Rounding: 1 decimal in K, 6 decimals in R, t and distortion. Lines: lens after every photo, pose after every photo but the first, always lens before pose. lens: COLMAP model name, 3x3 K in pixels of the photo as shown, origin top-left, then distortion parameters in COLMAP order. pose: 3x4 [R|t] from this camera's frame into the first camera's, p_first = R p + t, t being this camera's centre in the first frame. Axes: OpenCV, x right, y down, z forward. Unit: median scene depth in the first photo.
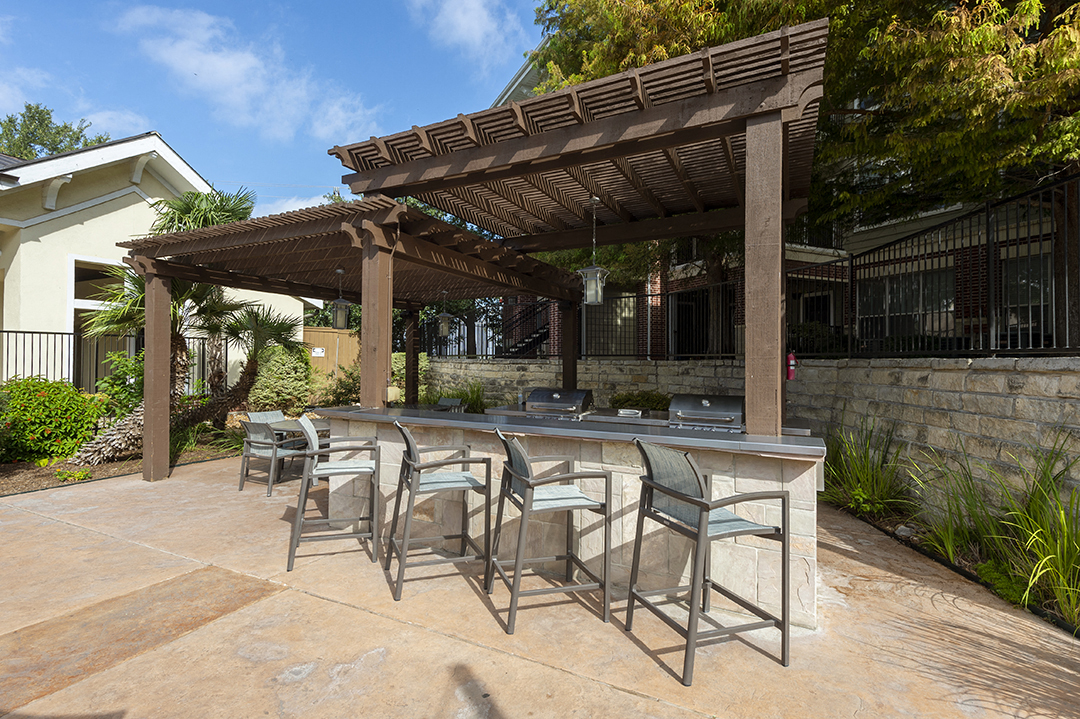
lens RADIAL K [[501.2, 0, 540.0], [0, 501.2, 359.5], [0, 0, 1]] dist [0.000888, 0.000220]
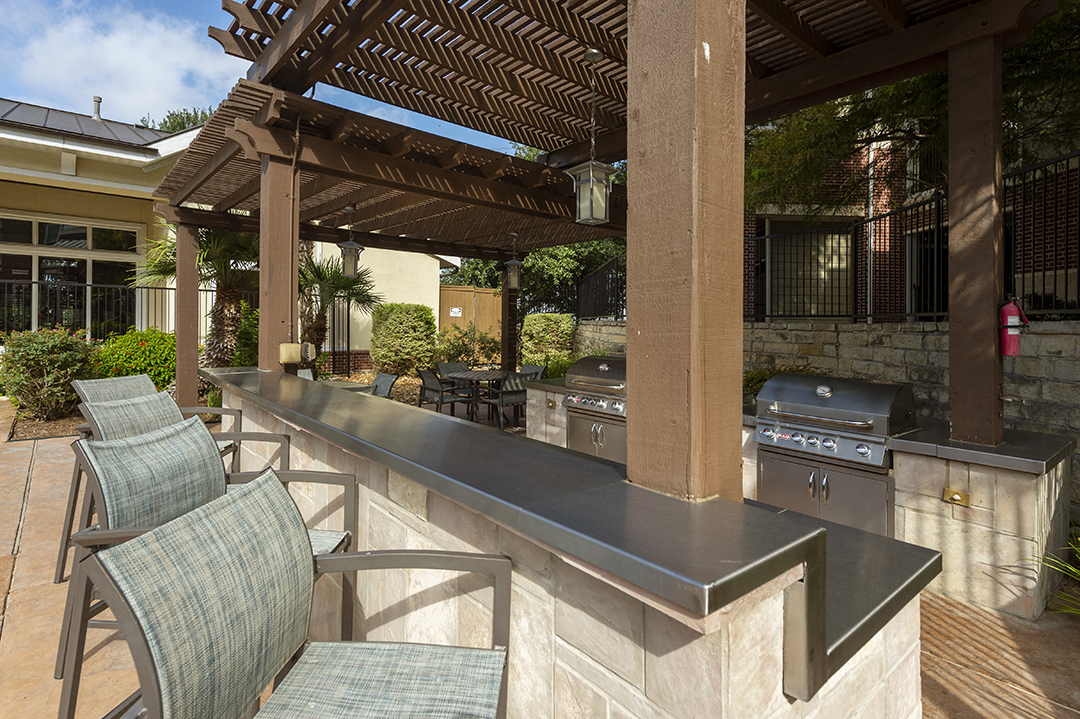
lens RADIAL K [[534.3, 0, 537.4], [0, 534.3, 325.1], [0, 0, 1]] dist [0.003017, -0.000012]
pose [[0.917941, 0.014482, -0.396451, 0.145603], [-0.014750, 0.999888, 0.002373, 0.008121], [0.396442, 0.003670, 0.918053, 0.169434]]
